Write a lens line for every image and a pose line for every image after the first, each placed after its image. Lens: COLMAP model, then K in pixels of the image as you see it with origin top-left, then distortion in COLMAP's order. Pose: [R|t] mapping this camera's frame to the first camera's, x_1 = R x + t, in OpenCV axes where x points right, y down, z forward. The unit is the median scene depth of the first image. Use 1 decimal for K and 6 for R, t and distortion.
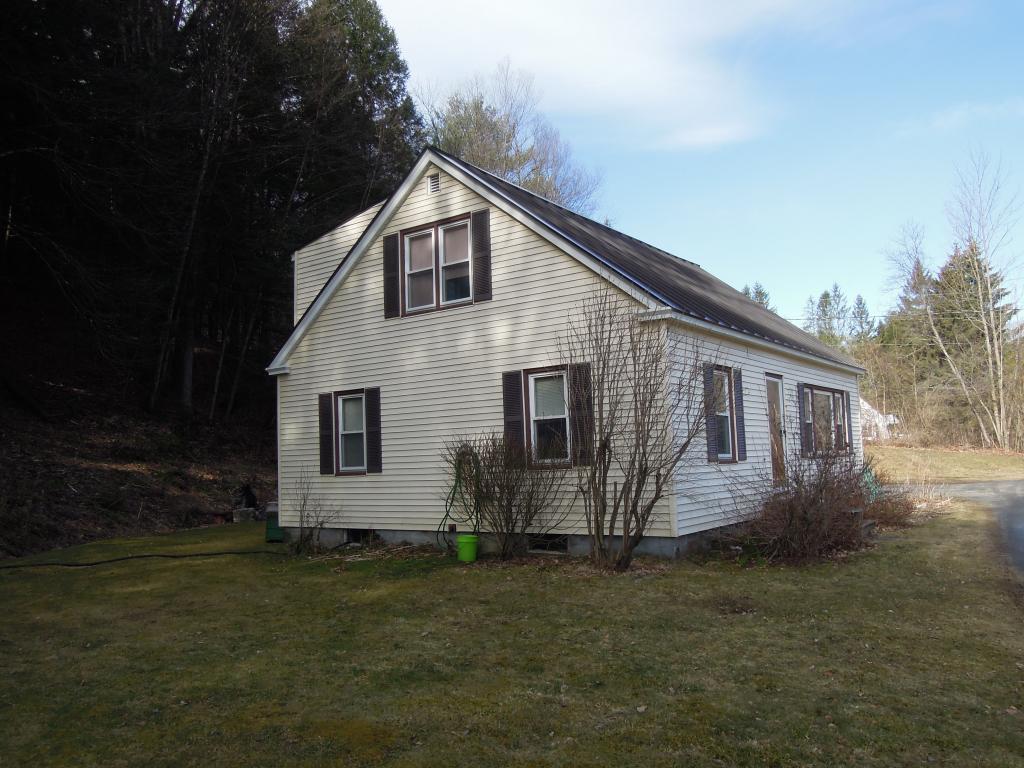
lens RADIAL K [[823.9, 0, 512.0], [0, 823.9, 384.0], [0, 0, 1]] dist [-0.044159, 0.009160]
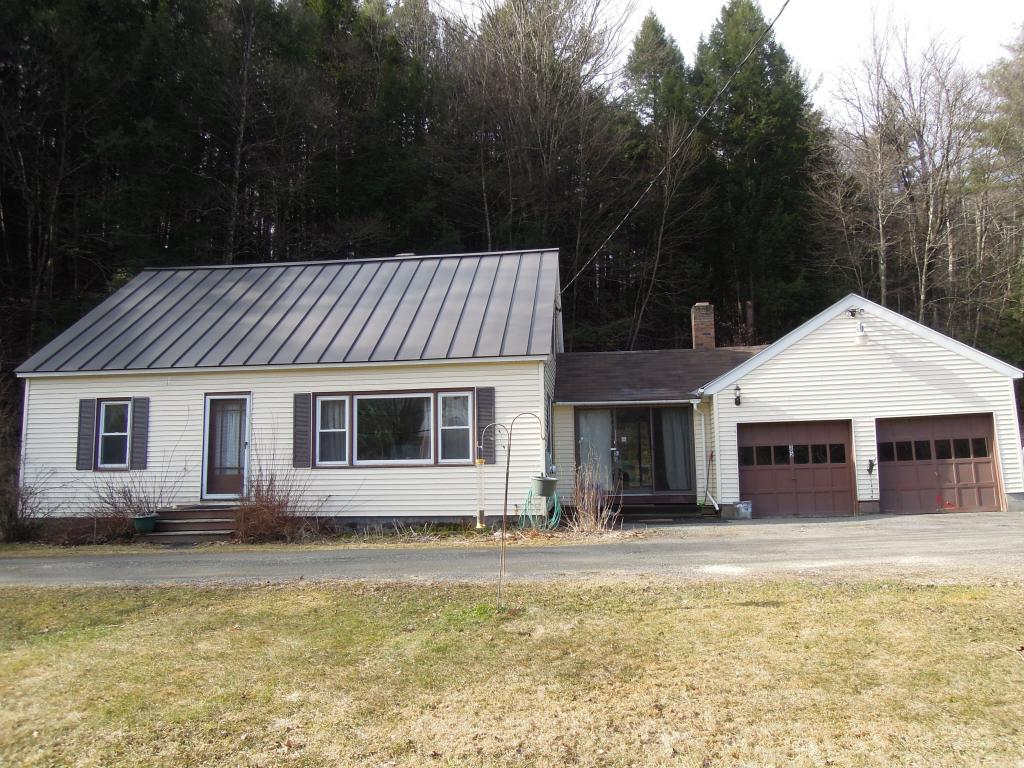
lens RADIAL K [[731.9, 0, 513.1], [0, 731.9, 378.2], [0, 0, 1]] dist [-0.029359, -0.000407]
pose [[0.489402, -0.110055, -0.865086, 1.095128], [0.078721, 0.993530, -0.081861, 0.064362], [0.868498, -0.028038, 0.494899, 0.680469]]
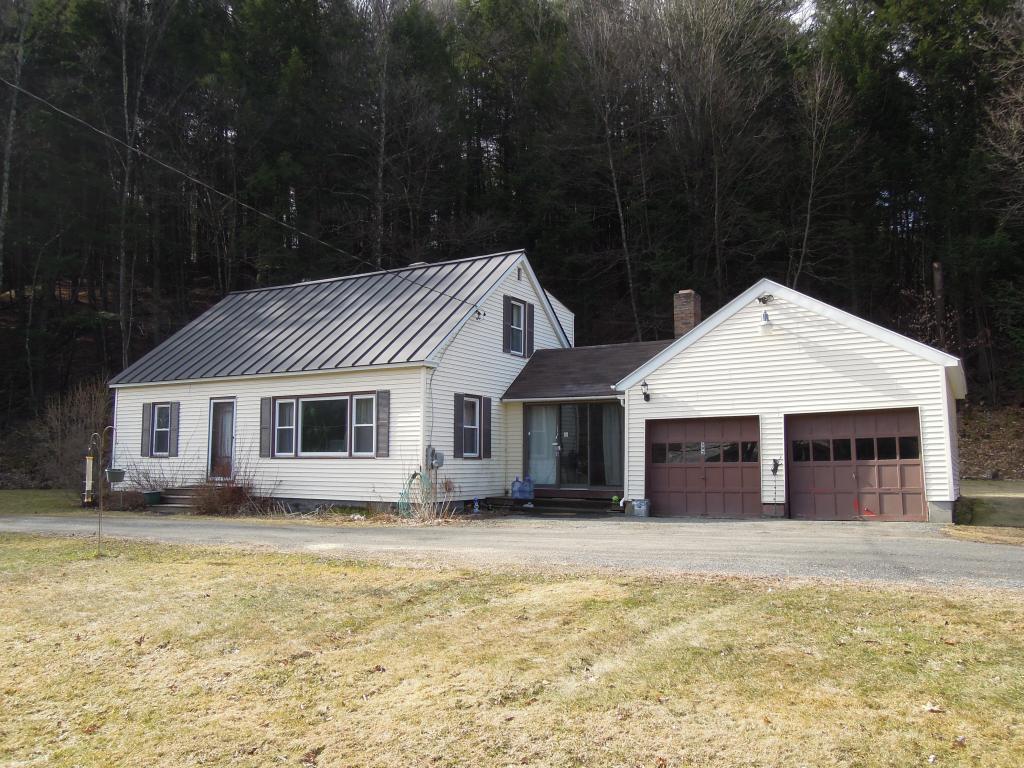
lens RADIAL K [[823.9, 0, 512.0], [0, 823.9, 384.0], [0, 0, 1]] dist [-0.044159, 0.009160]
pose [[0.086557, -0.089632, -0.992207, 1.408162], [0.071397, 0.993942, -0.083560, 0.094812], [0.993685, -0.063607, 0.092432, 1.094853]]
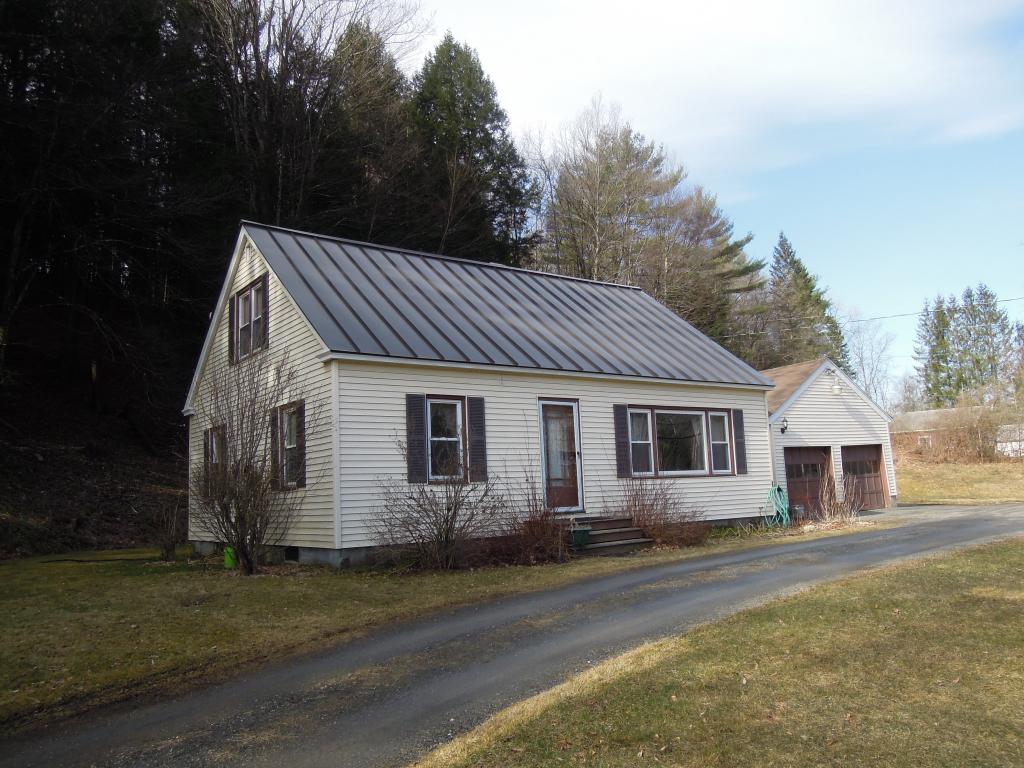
lens RADIAL K [[823.9, 0, 512.0], [0, 823.9, 384.0], [0, 0, 1]] dist [-0.044159, 0.009160]
pose [[0.950465, -0.047337, -0.307206, 0.466915], [0.037610, 0.998588, -0.037510, 0.005395], [0.308547, 0.024098, 0.950904, -0.009842]]
